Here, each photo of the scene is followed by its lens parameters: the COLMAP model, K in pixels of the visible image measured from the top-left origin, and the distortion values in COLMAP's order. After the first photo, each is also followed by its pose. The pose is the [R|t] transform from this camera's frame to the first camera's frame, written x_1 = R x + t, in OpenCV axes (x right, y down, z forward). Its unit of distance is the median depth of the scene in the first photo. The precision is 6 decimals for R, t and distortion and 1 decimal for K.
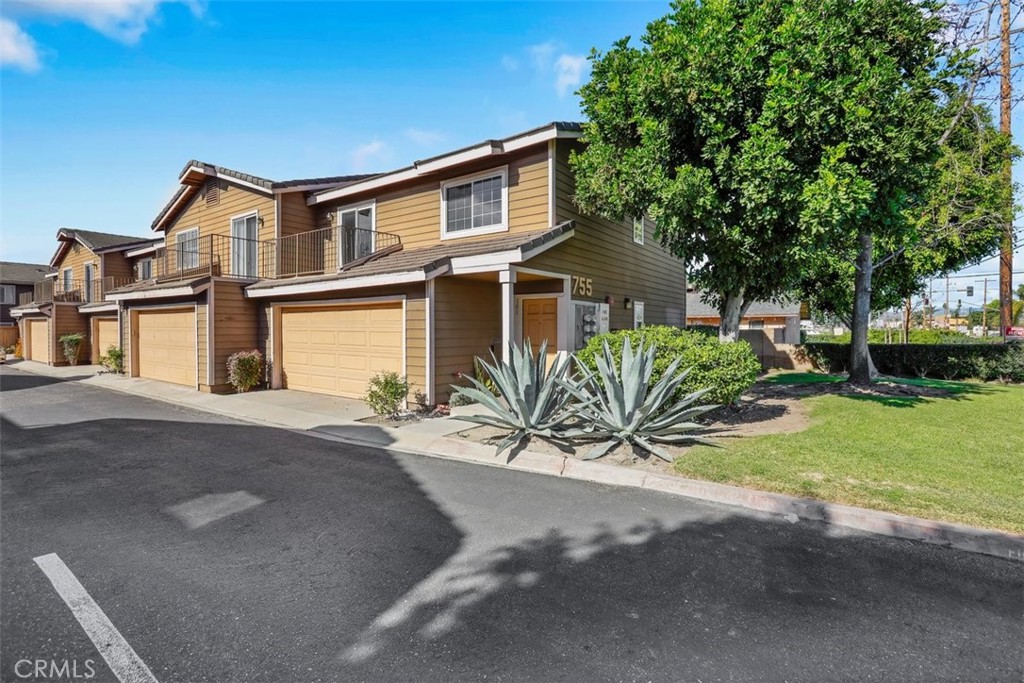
lens RADIAL K [[451.0, 0, 508.0], [0, 451.0, 338.7], [0, 0, 1]] dist [-0.005548, 0.001336]
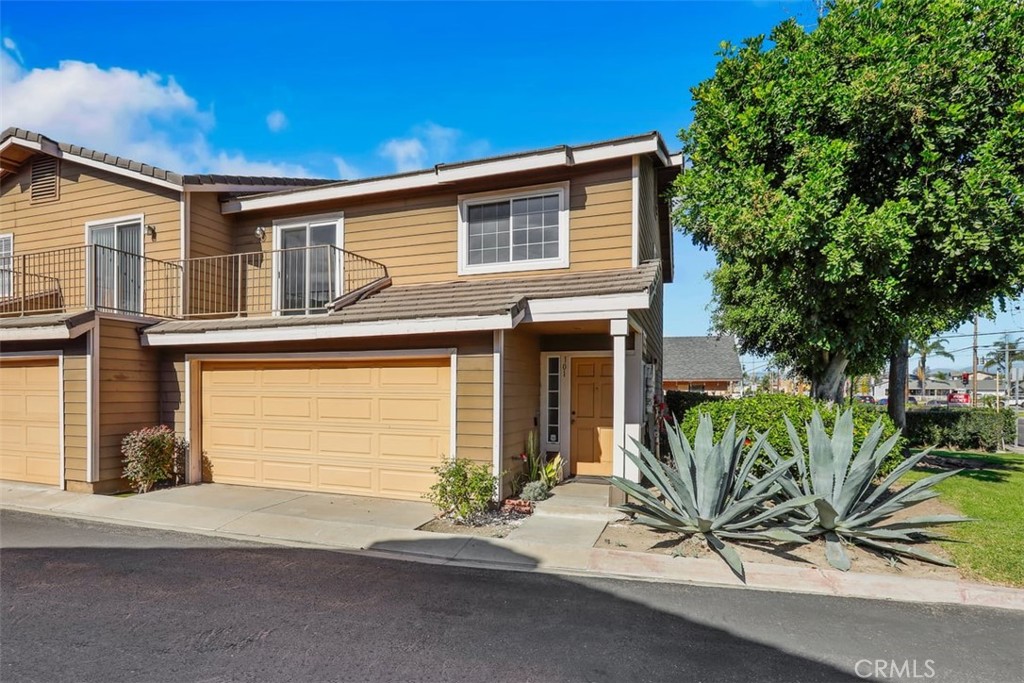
lens RADIAL K [[539.1, 0, 474.3], [0, 539.1, 404.8], [0, 0, 1]] dist [-0.002858, 0.000270]
pose [[0.970579, -0.000663, 0.240783, -0.330813], [0.000341, 0.999999, 0.001382, -0.006830], [-0.240783, -0.001259, 0.970578, 0.133284]]
